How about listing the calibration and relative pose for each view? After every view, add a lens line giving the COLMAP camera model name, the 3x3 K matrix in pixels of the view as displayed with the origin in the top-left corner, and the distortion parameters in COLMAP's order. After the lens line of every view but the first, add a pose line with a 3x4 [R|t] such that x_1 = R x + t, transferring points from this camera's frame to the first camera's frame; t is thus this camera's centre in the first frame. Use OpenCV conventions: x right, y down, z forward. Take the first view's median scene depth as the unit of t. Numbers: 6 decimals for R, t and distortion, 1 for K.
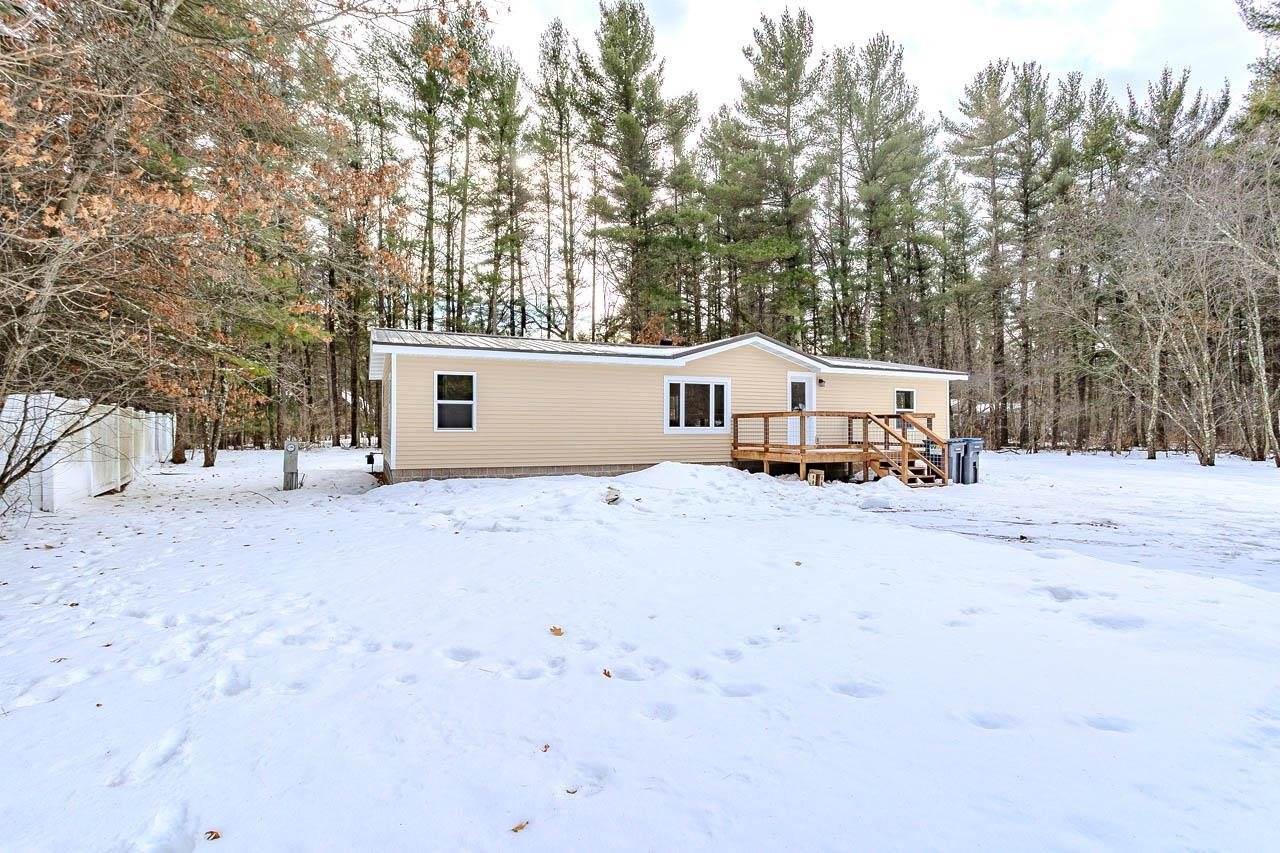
lens RADIAL K [[612.7, 0, 640.0], [0, 612.7, 426.5], [0, 0, 1]] dist [0.002849, 0.001483]
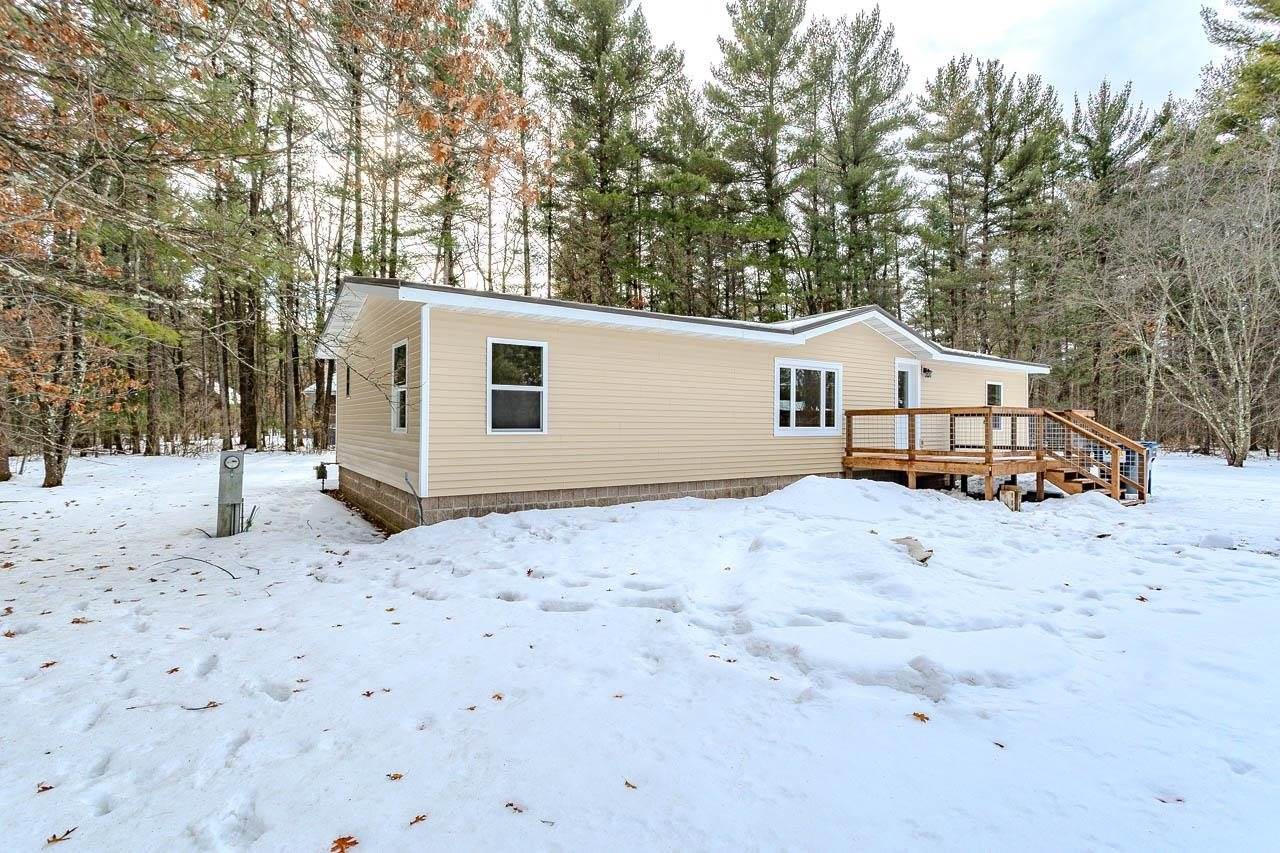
lens RADIAL K [[602.1, 0, 640.0], [0, 602.1, 426.5], [0, 0, 1]] dist [0.003931, 0.000019]
pose [[0.984024, 0.002126, 0.178021, -0.232634], [-0.003280, 0.999975, 0.006188, -0.003423], [-0.178004, -0.006673, 0.984007, 0.296572]]
